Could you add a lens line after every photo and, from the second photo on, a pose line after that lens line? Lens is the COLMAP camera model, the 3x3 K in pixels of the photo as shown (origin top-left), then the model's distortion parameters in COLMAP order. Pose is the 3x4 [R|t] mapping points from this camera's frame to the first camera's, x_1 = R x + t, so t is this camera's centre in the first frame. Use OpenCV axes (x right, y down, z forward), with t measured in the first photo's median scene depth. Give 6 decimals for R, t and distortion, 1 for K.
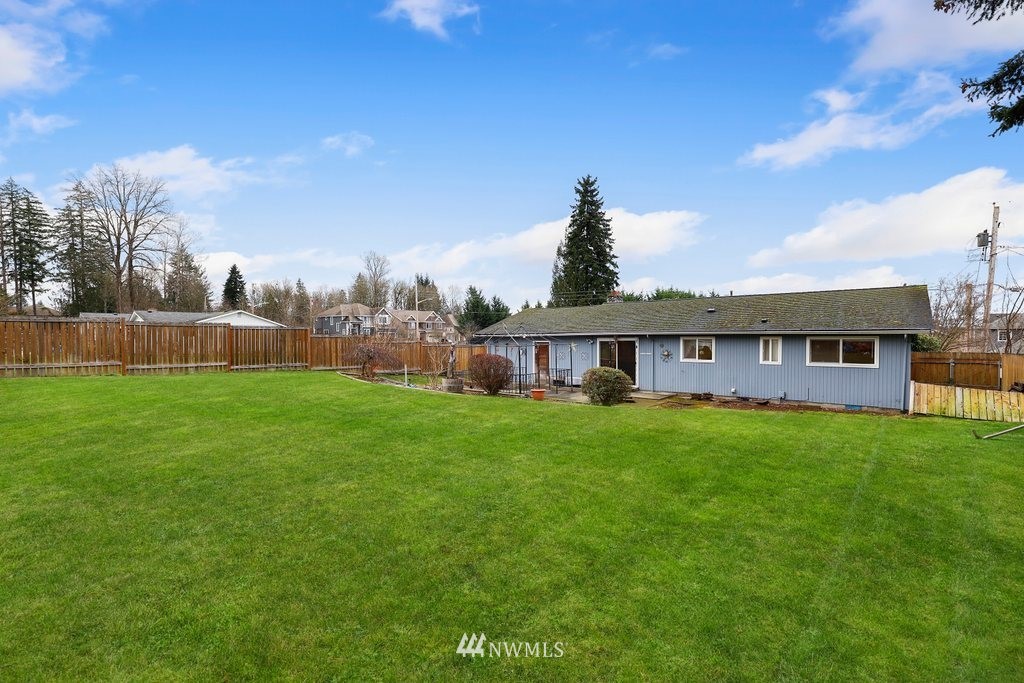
lens RADIAL K [[467.9, 0, 509.5], [0, 467.9, 348.1], [0, 0, 1]] dist [-0.000730, 0.000953]
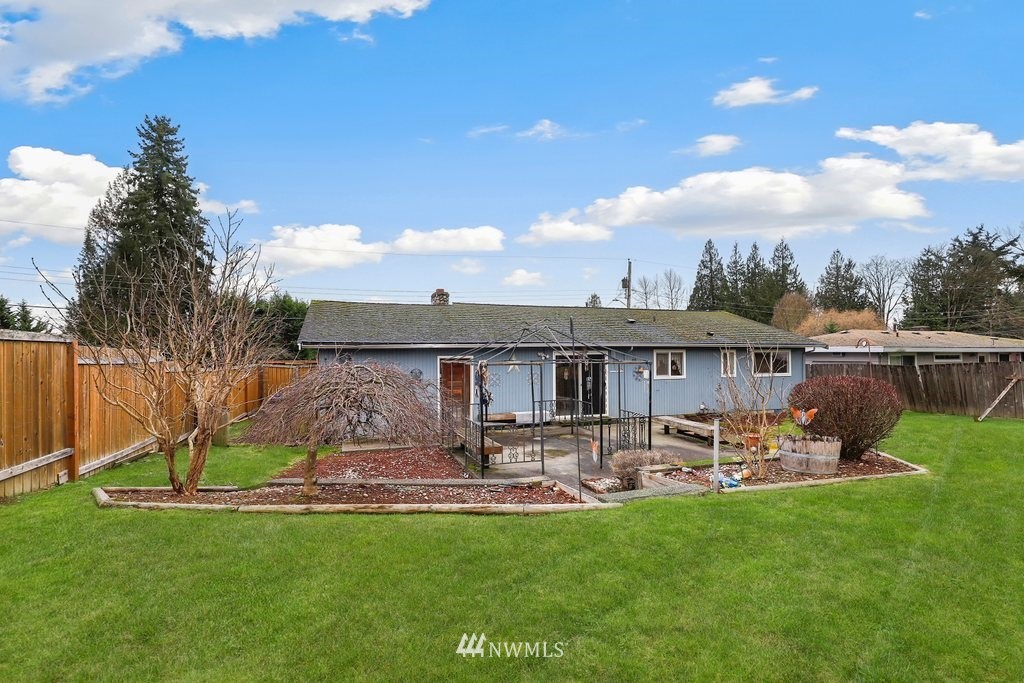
lens RADIAL K [[467.9, 0, 509.5], [0, 467.9, 348.1], [0, 0, 1]] dist [-0.000730, 0.000953]
pose [[0.520395, 0.014214, 0.853807, -0.486233], [0.023918, 0.999227, -0.031213, -0.006735], [-0.853590, 0.036665, 0.519653, 0.785949]]
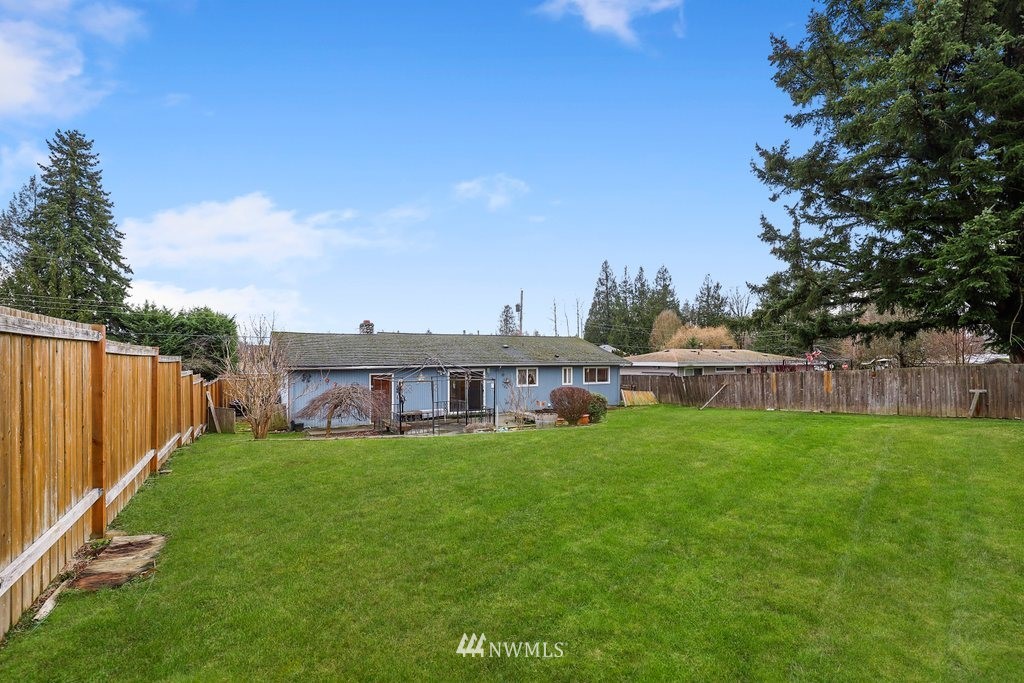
lens RADIAL K [[473.7, 0, 513.4], [0, 473.7, 360.3], [0, 0, 1]] dist [-0.003202, 0.000093]
pose [[0.358030, 0.001491, 0.933709, -0.833807], [0.026092, 0.999592, -0.011601, -0.028984], [-0.933345, 0.028516, 0.357845, 0.549618]]
